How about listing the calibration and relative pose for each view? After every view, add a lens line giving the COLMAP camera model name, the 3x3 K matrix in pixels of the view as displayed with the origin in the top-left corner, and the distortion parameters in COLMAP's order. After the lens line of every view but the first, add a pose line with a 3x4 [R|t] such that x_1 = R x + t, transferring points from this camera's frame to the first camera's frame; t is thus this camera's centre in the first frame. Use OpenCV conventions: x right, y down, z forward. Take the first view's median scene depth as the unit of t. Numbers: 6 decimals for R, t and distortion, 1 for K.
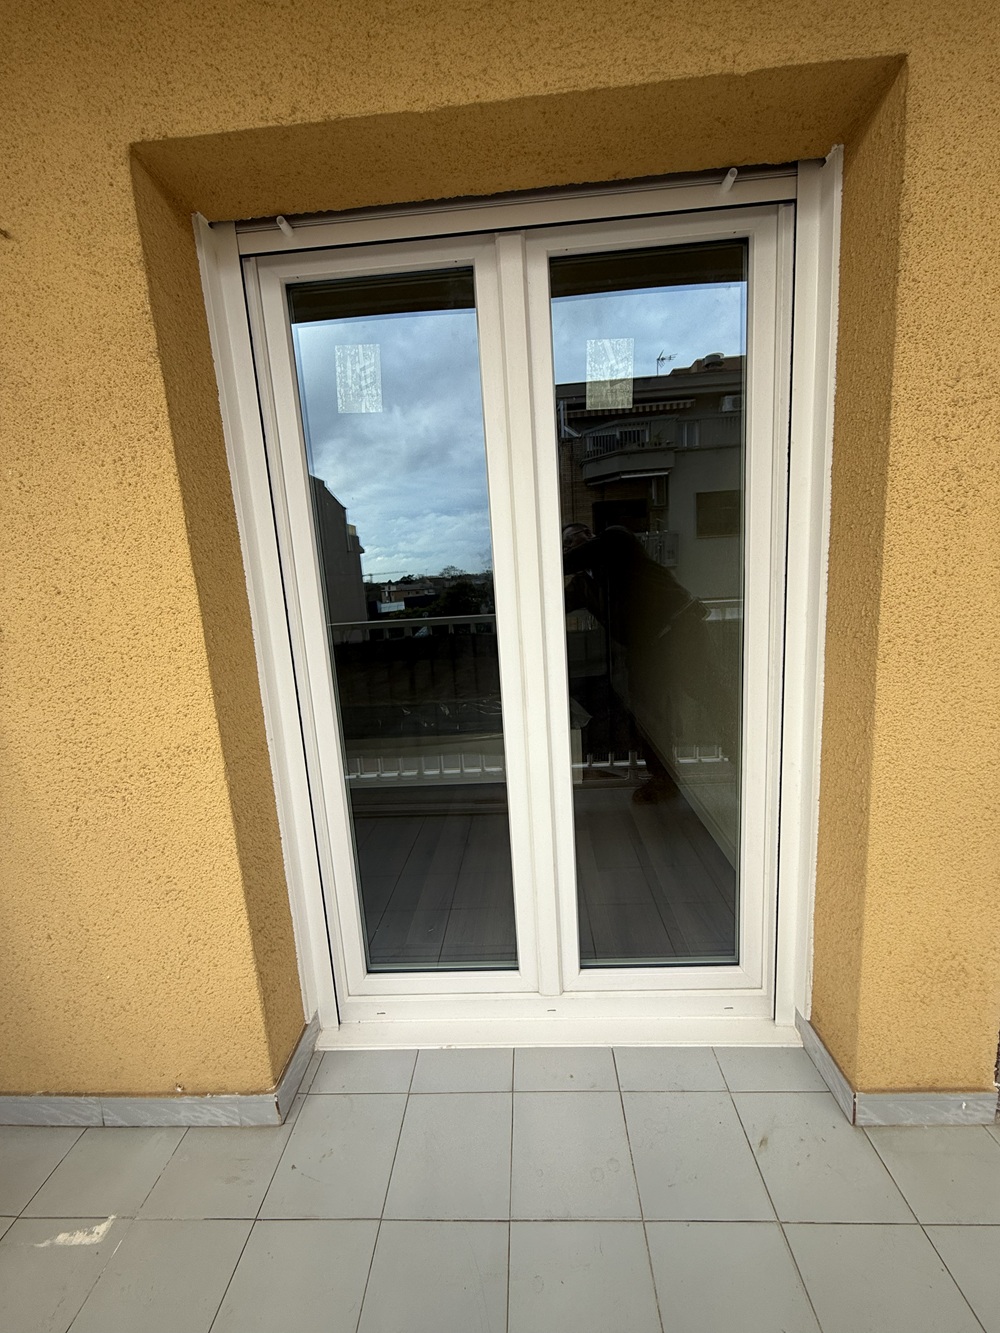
lens RADIAL K [[535.2, 0, 499.1], [0, 535.2, 665.5], [0, 0, 1]] dist [-0.002127, 0.000236]
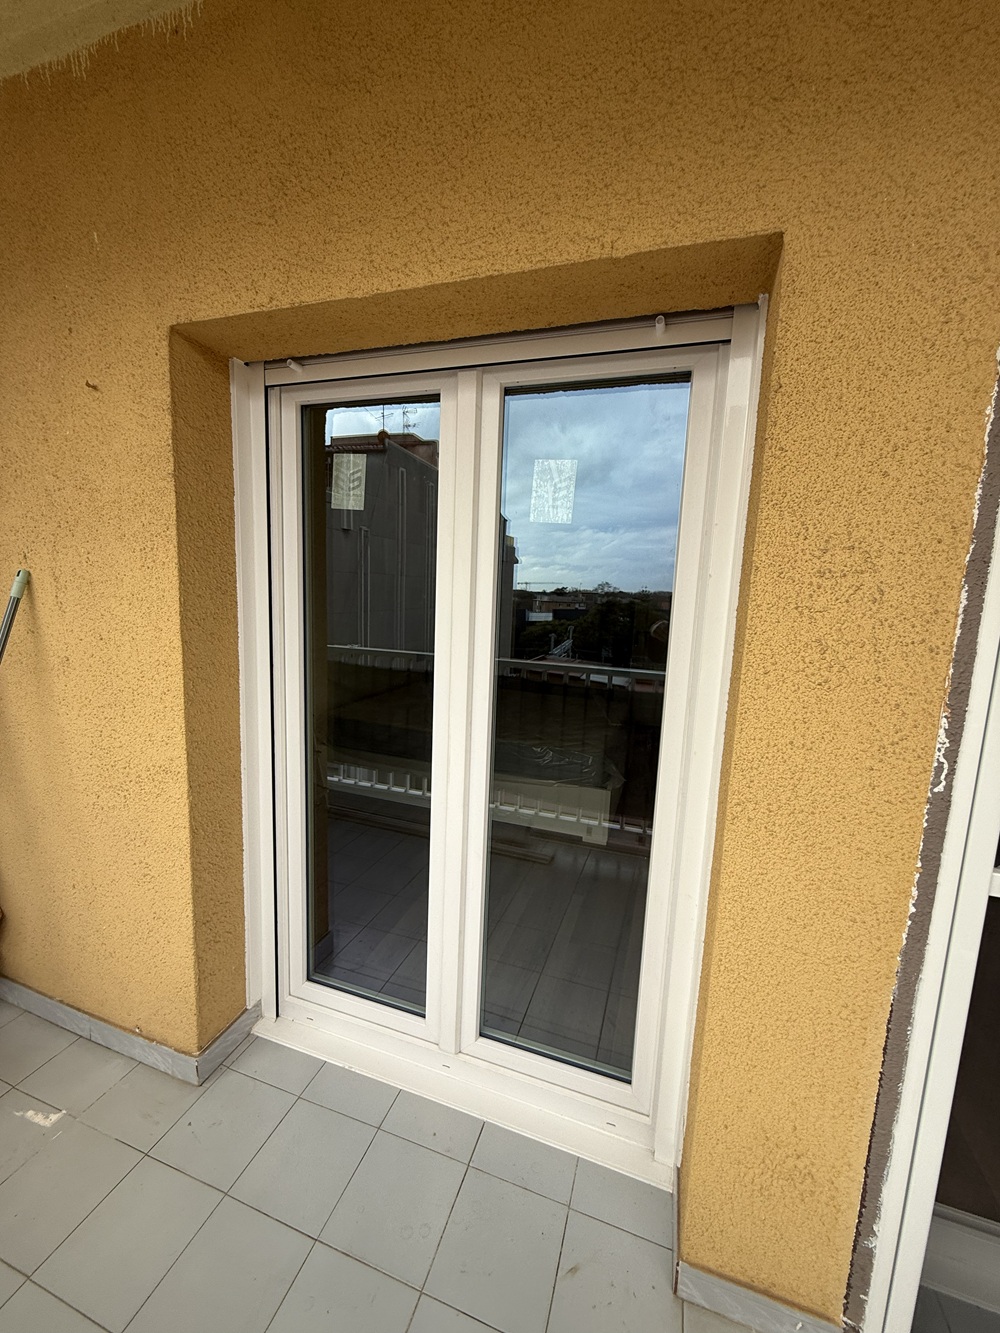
lens RADIAL K [[535.2, 0, 498.3], [0, 535.2, 664.5], [0, 0, 1]] dist [-0.002127, 0.000236]
pose [[0.955721, 0.139572, -0.259069, 0.488590], [-0.146318, 0.989214, -0.006841, -0.206390], [0.255320, 0.044445, 0.965834, -0.047546]]
